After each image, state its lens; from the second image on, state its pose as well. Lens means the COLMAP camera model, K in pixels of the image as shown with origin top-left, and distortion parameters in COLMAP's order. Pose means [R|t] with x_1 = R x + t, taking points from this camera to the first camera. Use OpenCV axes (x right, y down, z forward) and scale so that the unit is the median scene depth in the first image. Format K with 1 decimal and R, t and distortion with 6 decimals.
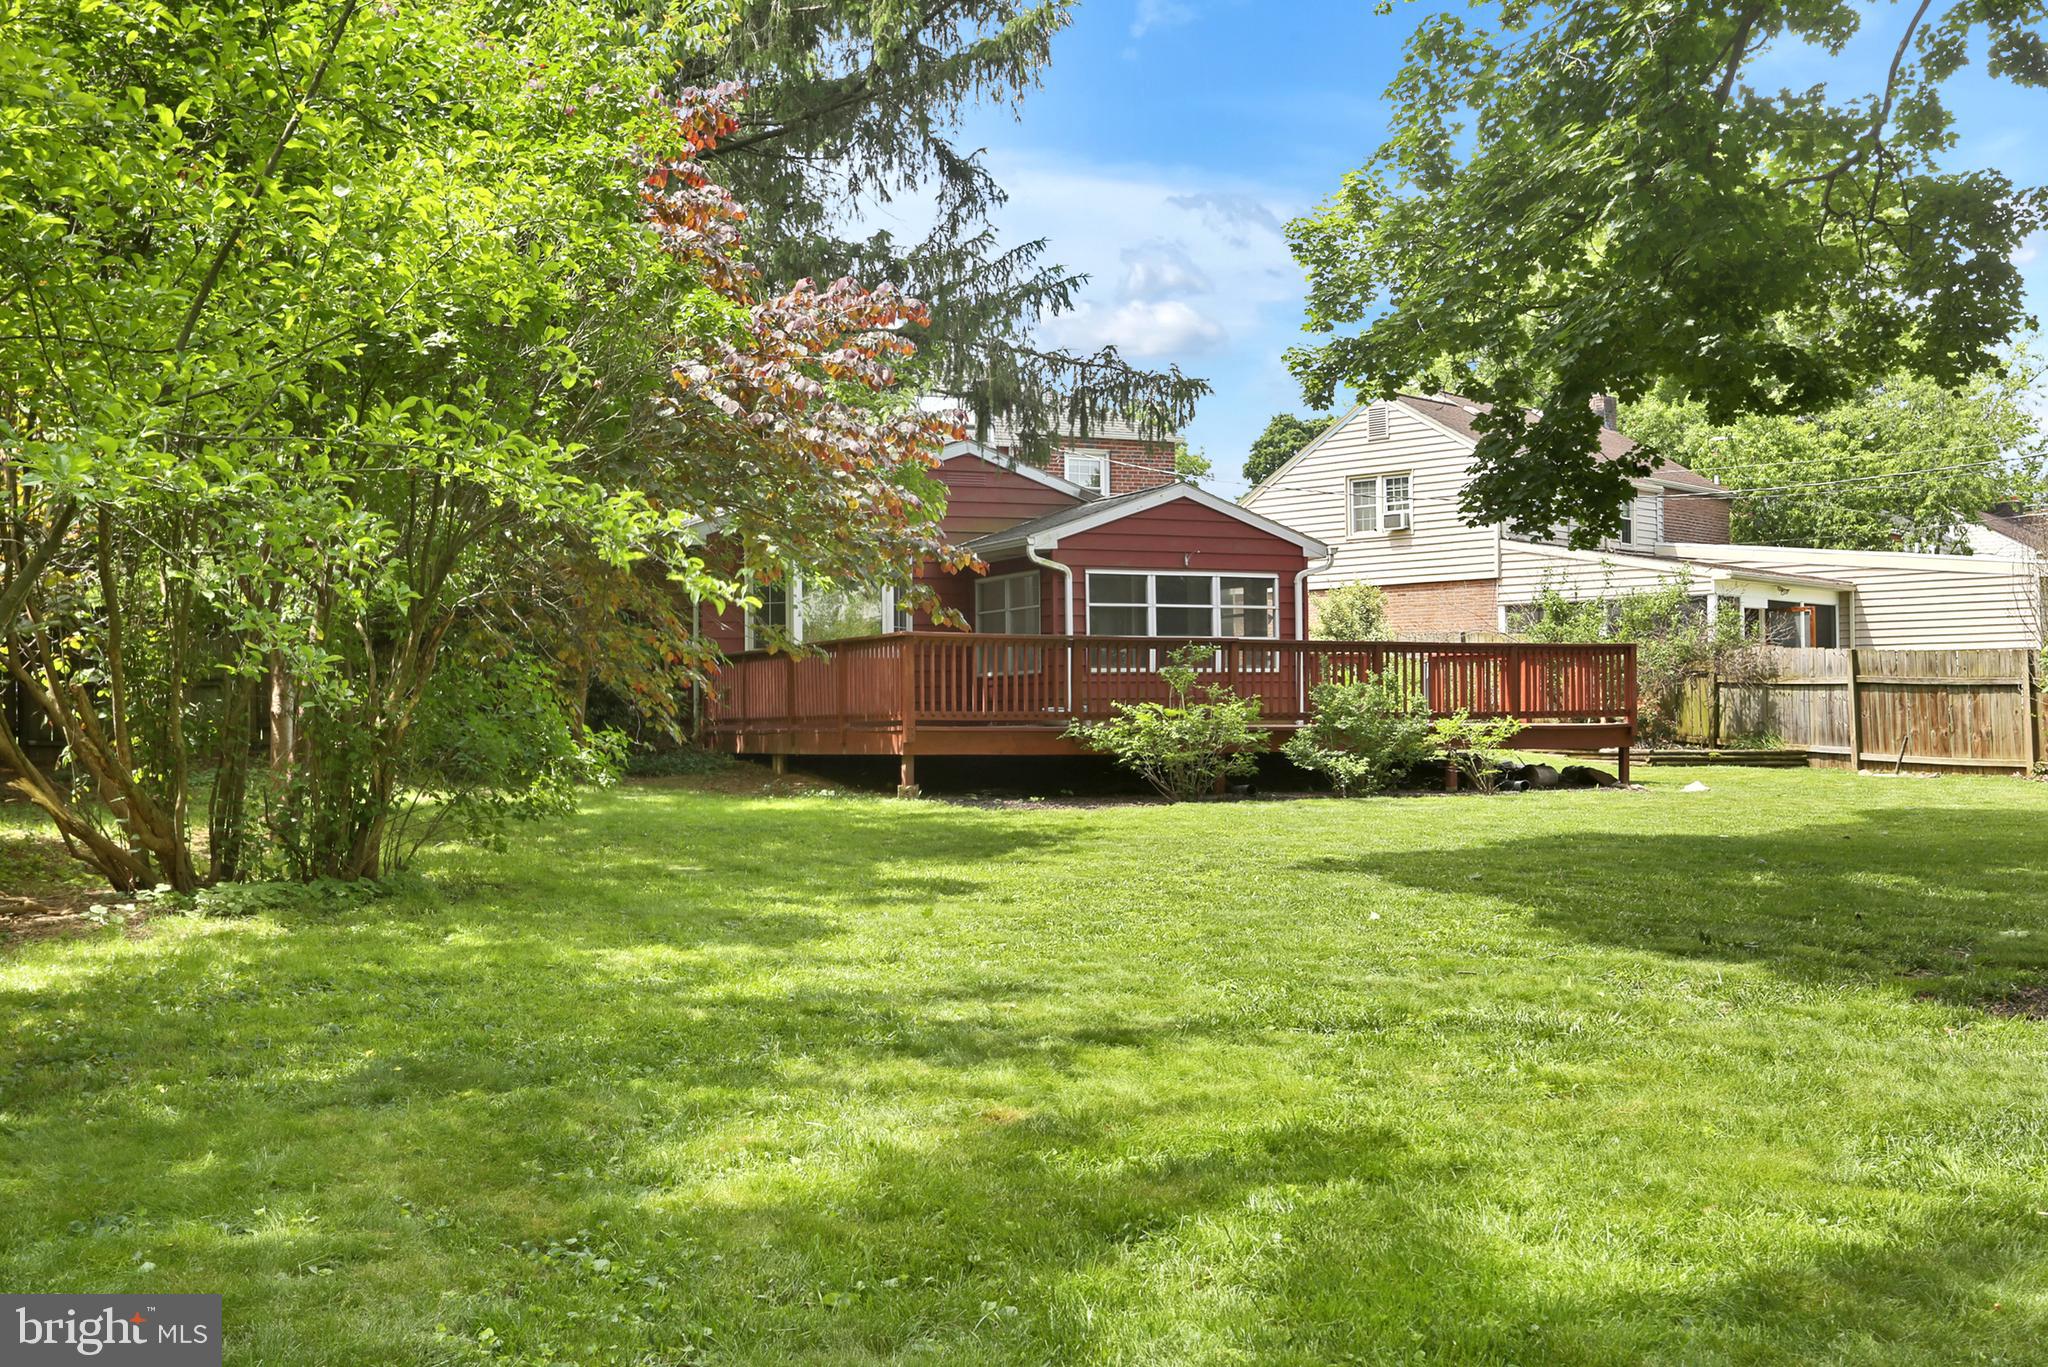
lens RADIAL K [[2274.6, 0, 987.6], [0, 2274.6, 686.8], [0, 0, 1]] dist [0.670706, -0.004449]
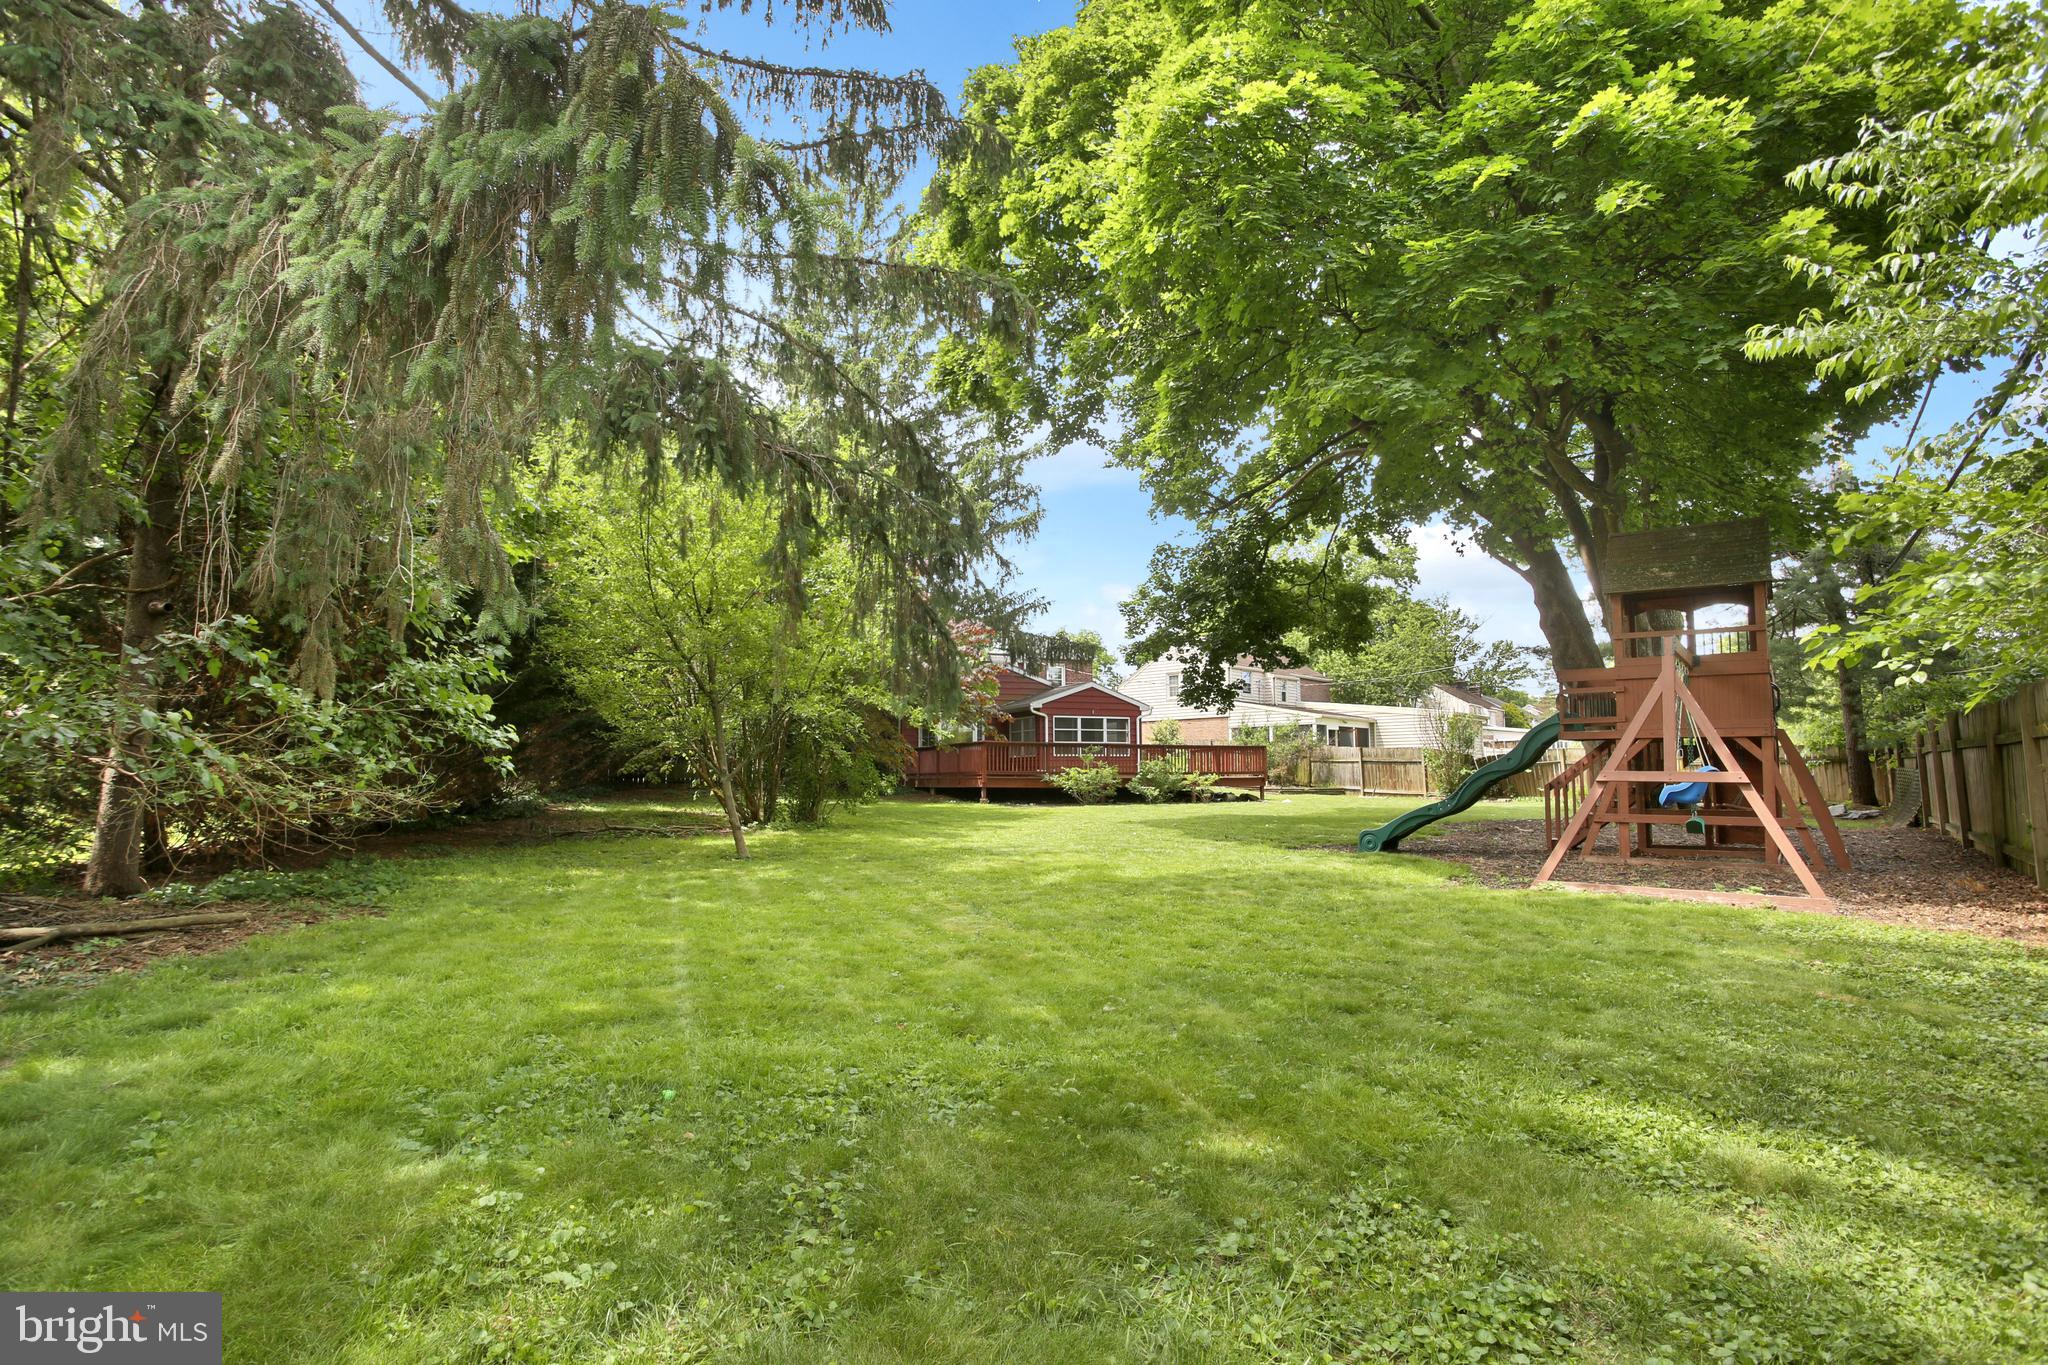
lens RADIAL K [[2304.8, 0, 1024.0], [0, 2304.8, 682.5], [0, 0, 1]] dist [-0.760838, -0.001138]
pose [[0.999978, 0.005940, 0.002953, 0.002757], [-0.005832, 0.999361, -0.035261, 0.002404], [-0.003160, 0.035243, 0.999374, -1.572240]]
